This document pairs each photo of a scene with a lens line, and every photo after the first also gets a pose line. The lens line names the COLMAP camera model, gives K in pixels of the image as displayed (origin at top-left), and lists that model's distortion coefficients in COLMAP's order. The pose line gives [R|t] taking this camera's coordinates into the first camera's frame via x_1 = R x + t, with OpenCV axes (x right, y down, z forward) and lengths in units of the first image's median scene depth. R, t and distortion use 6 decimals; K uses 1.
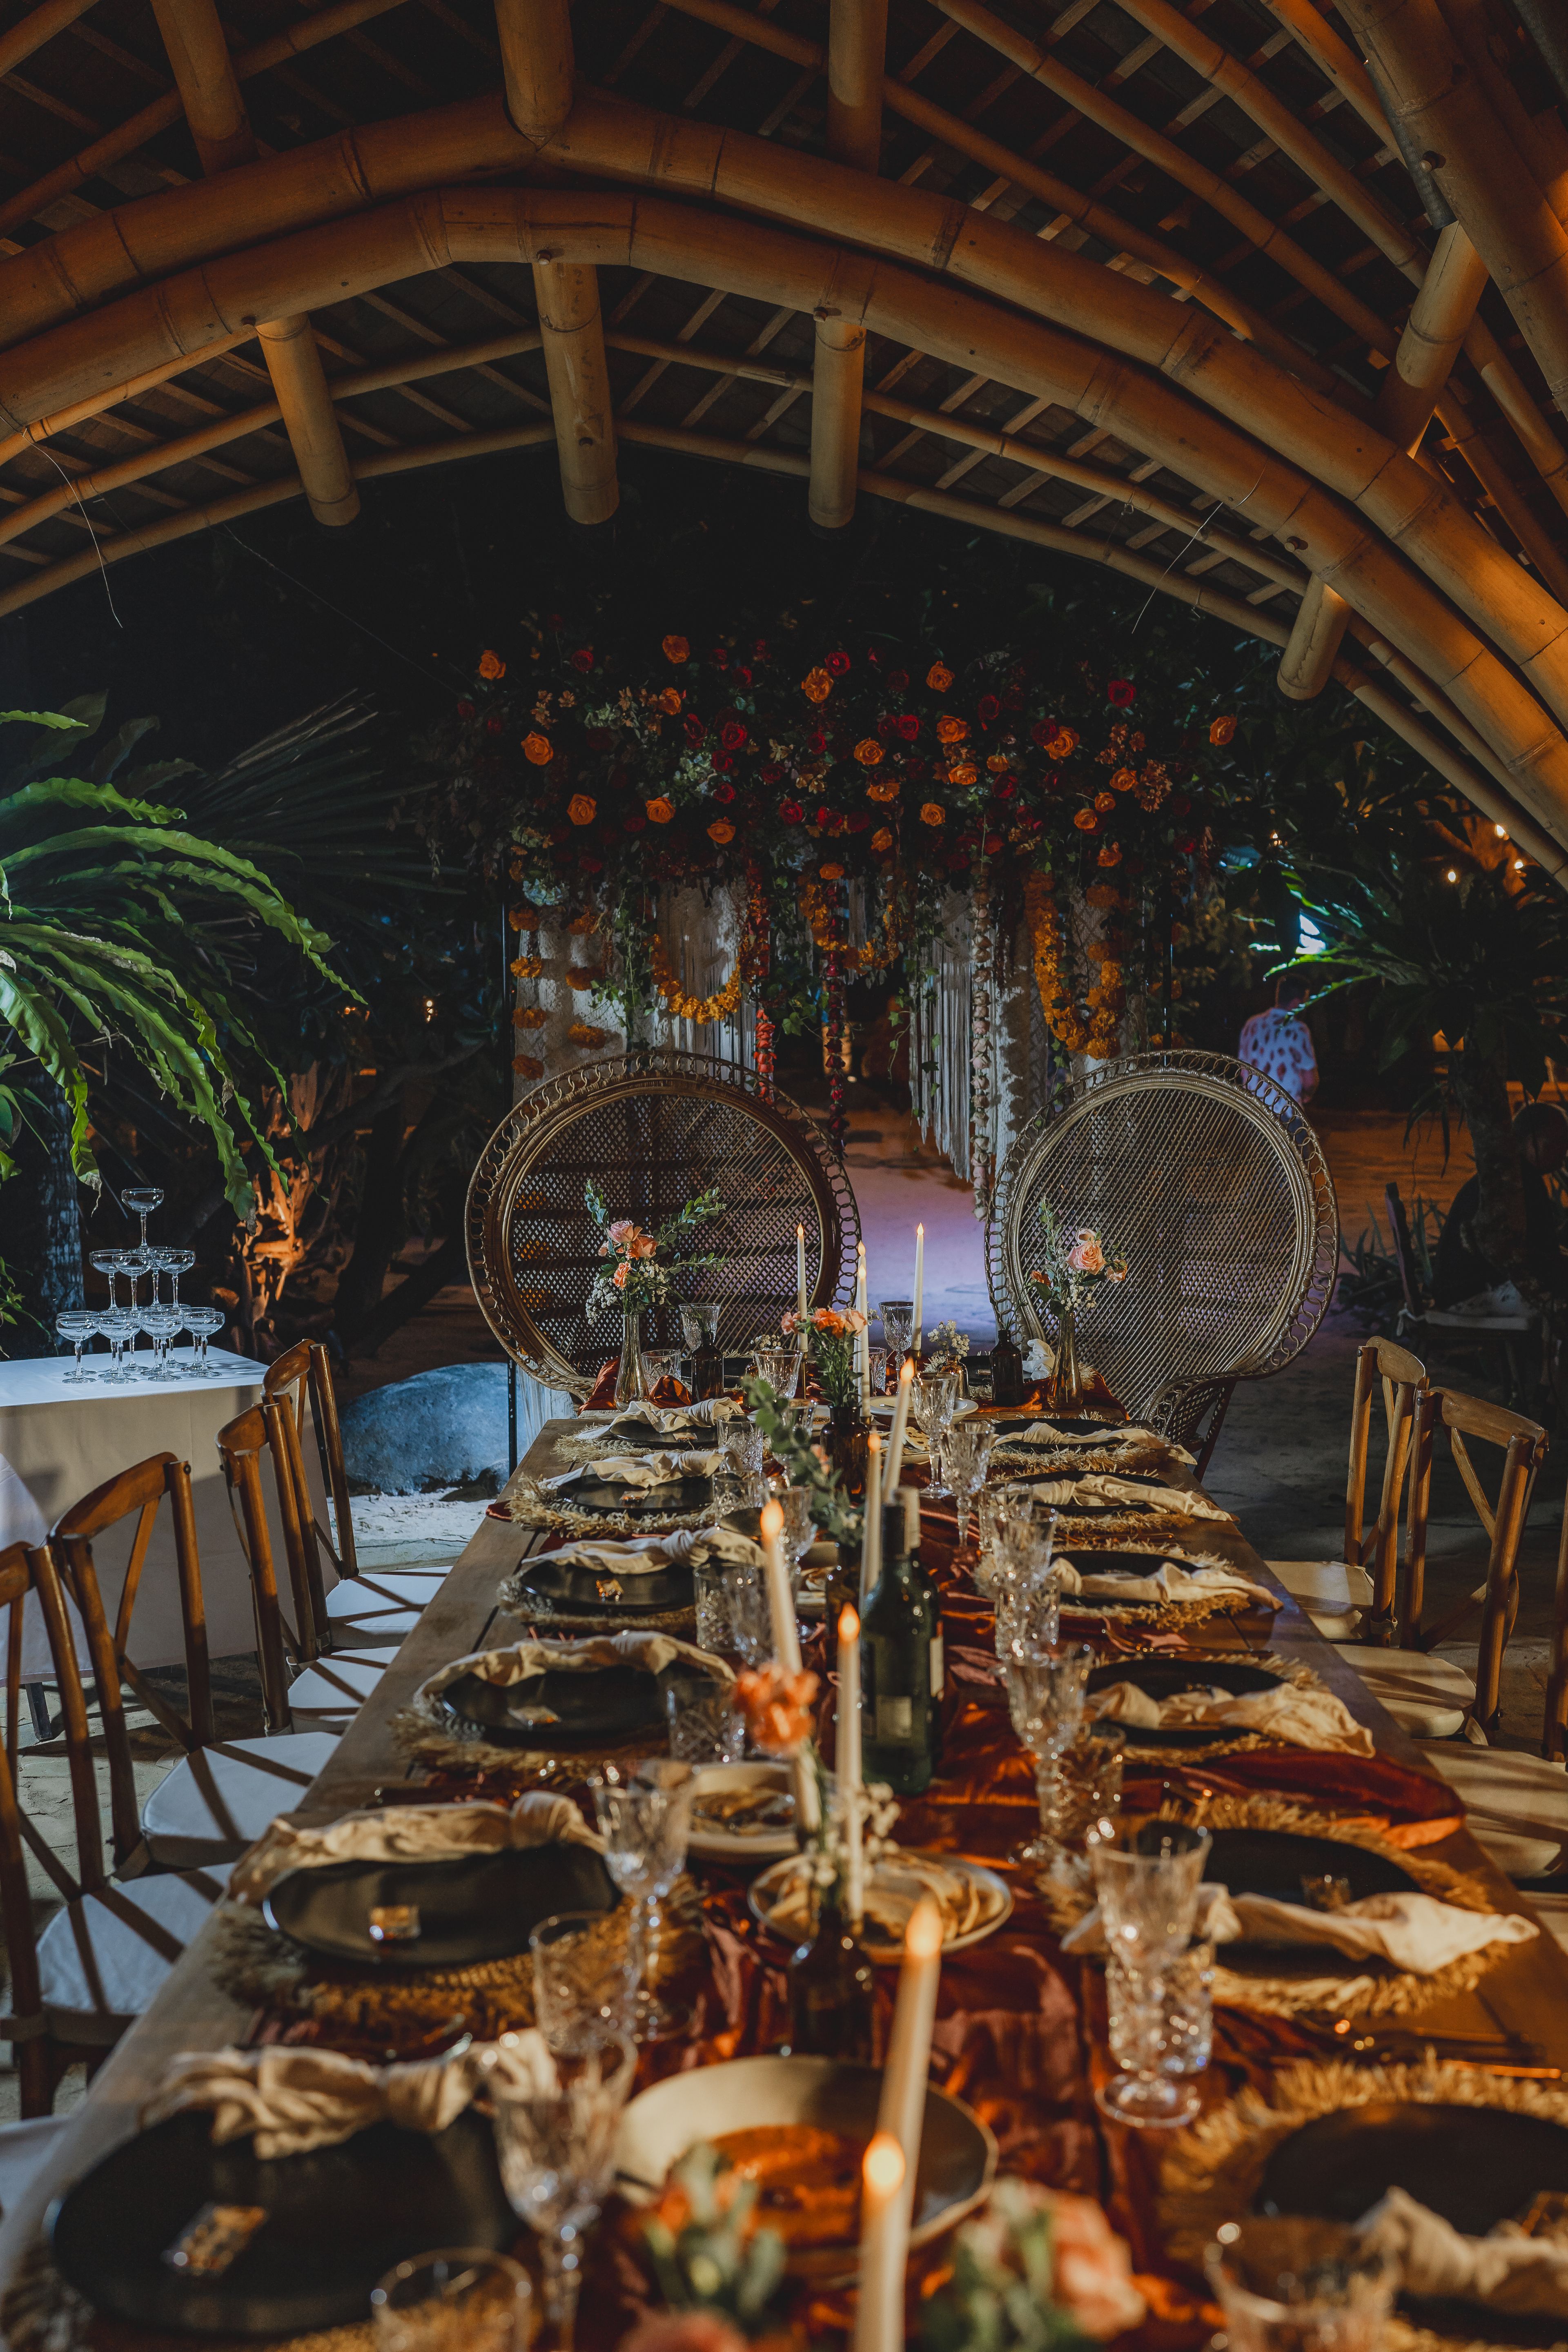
lens RADIAL K [[2690.5, 0, 784.0], [0, 2690.5, 1176.0], [0, 0, 1]] dist [0.005986, -0.002680]
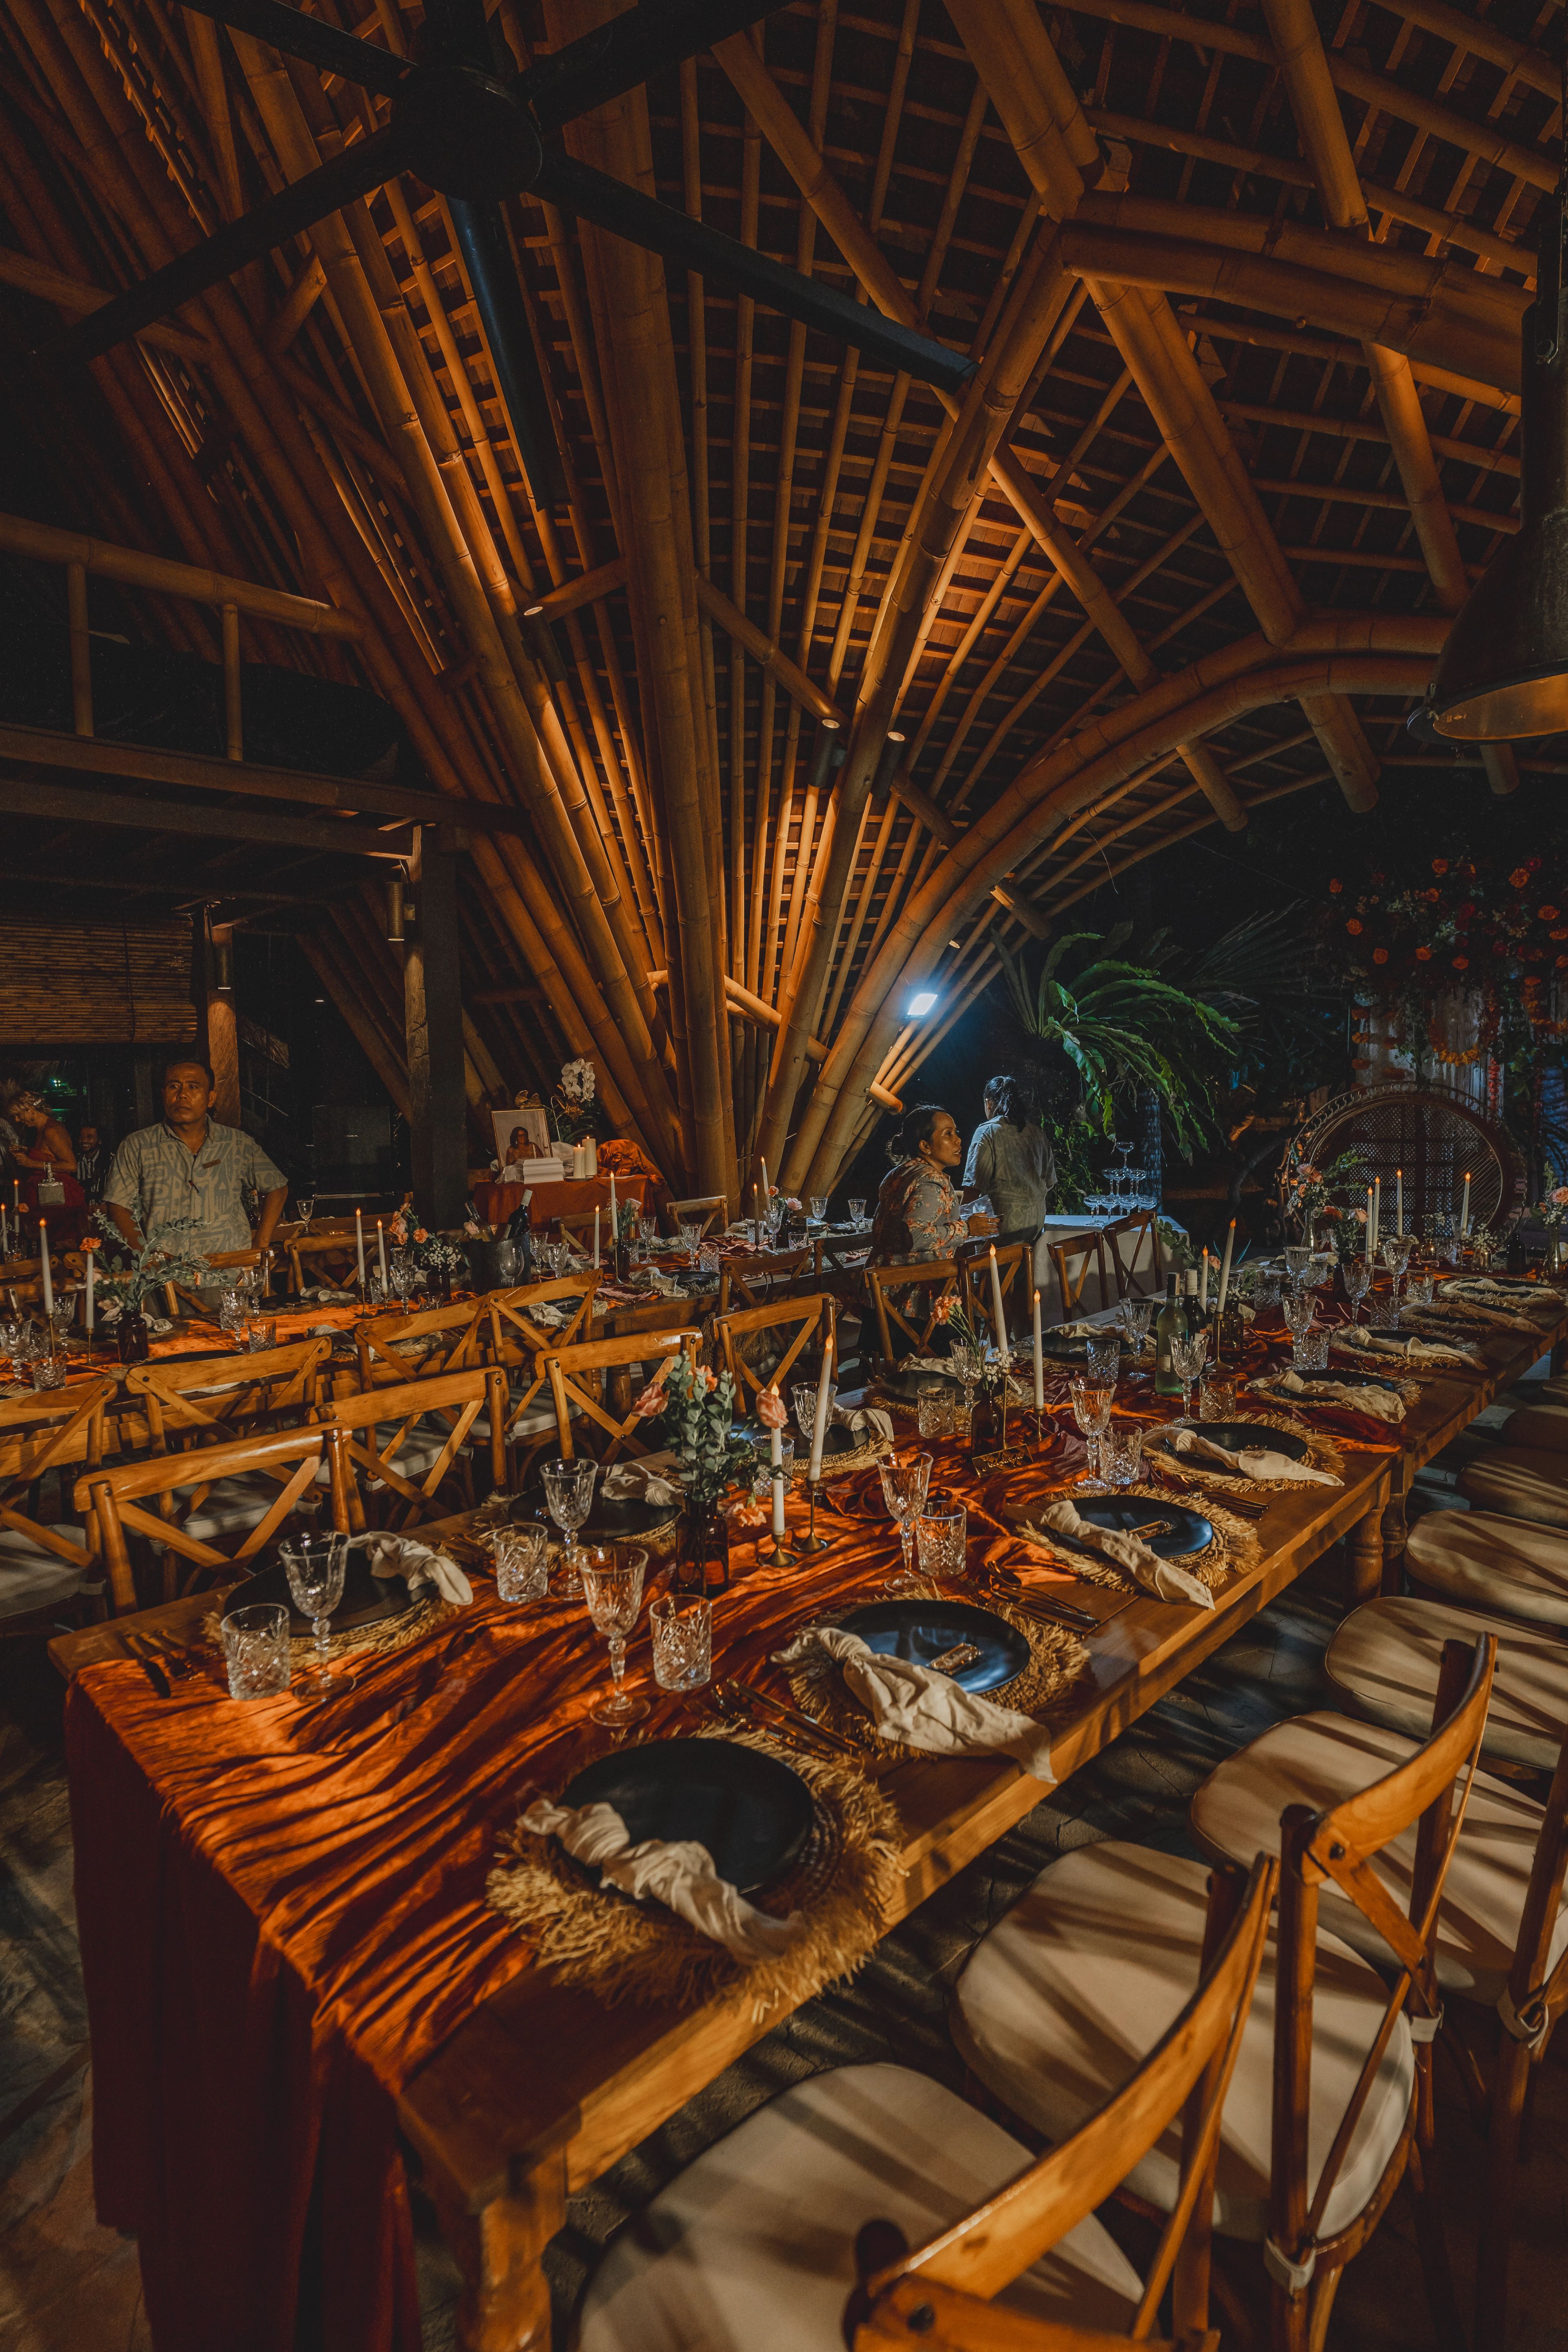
lens RADIAL K [[2690.5, 0, 784.0], [0, 2690.5, 1176.0], [0, 0, 1]] dist [0.005986, -0.002680]
pose [[0.541417, 0.029861, -0.840224, 1.421246], [-0.042291, 0.999071, 0.008255, 0.025610], [0.839690, 0.031064, 0.542177, -0.432039]]
